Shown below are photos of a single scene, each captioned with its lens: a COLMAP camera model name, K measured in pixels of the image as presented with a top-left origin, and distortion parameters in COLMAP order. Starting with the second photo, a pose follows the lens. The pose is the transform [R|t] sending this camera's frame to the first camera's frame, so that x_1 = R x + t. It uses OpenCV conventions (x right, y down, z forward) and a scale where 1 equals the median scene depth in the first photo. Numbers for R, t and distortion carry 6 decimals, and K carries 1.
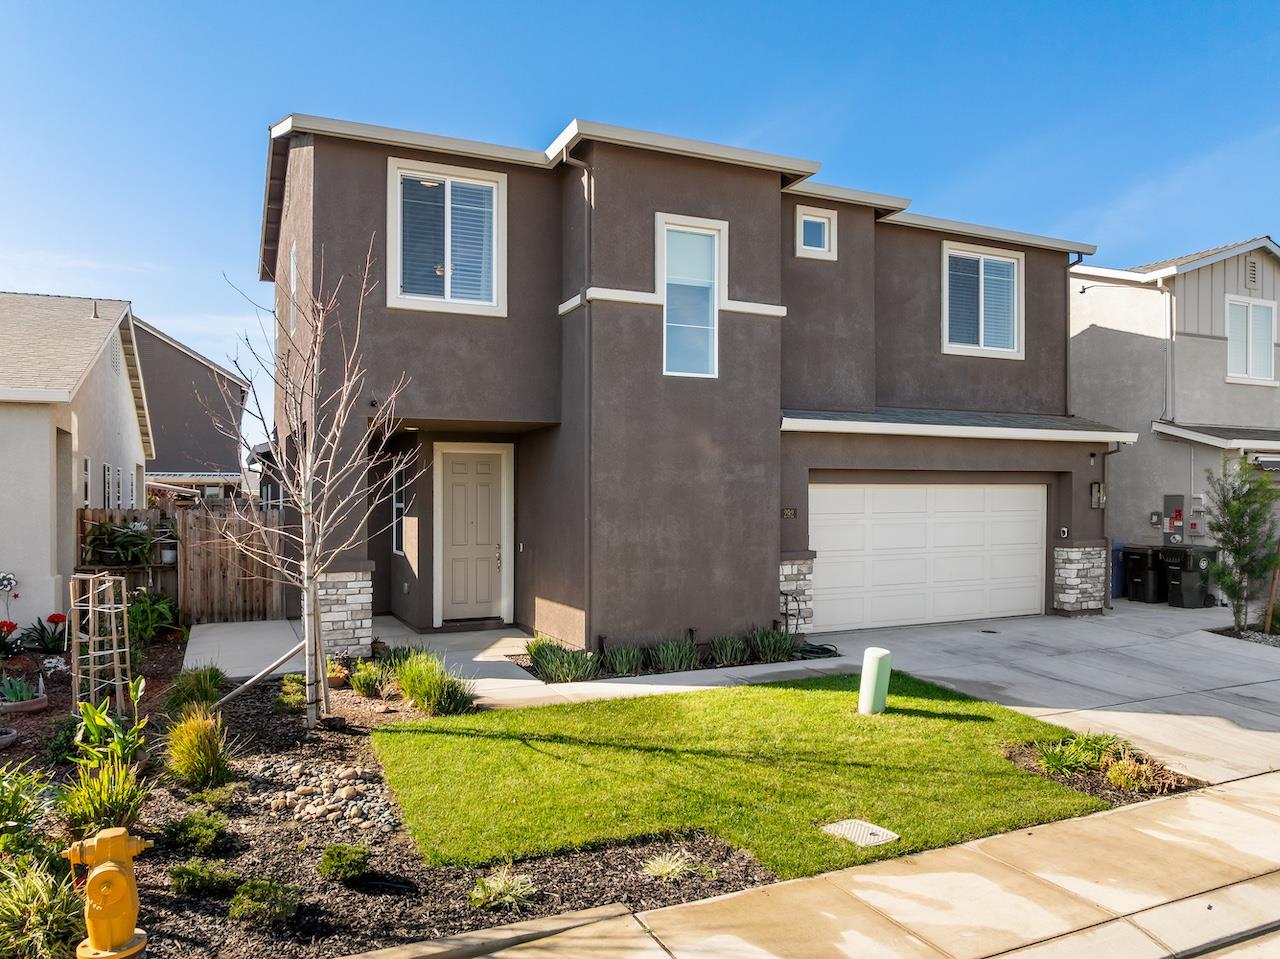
lens RADIAL K [[909.1, 0, 640.0], [0, 909.1, 479.5], [0, 0, 1]] dist [-0.032753, -0.001183]
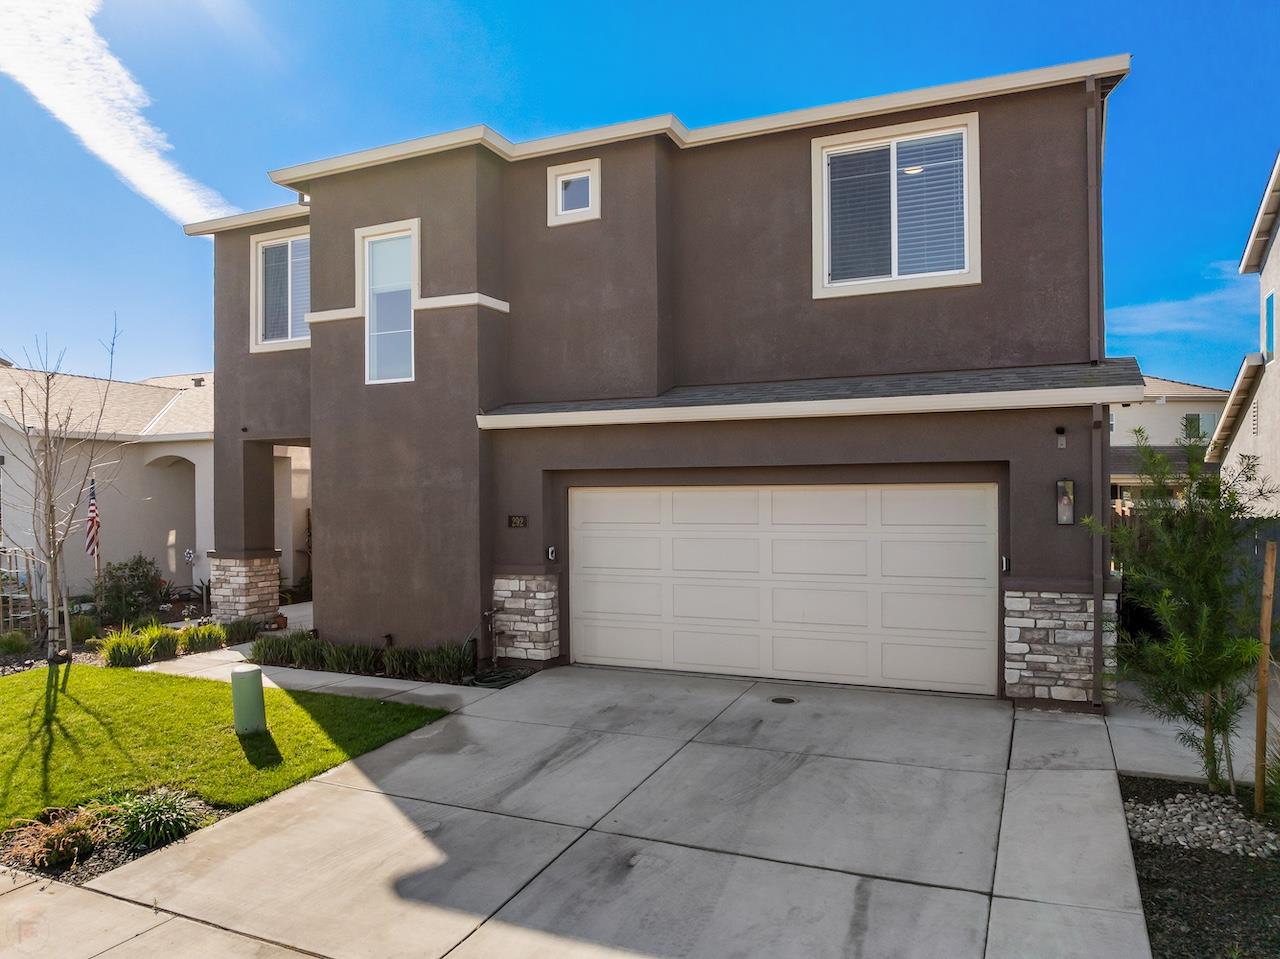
lens RADIAL K [[909.1, 0, 640.0], [0, 909.1, 479.5], [0, 0, 1]] dist [-0.032753, -0.001183]
pose [[0.653069, -0.014867, -0.757153, 0.952642], [0.016246, 0.999852, -0.005619, 0.003193], [0.757124, -0.008631, 0.653214, 0.533378]]
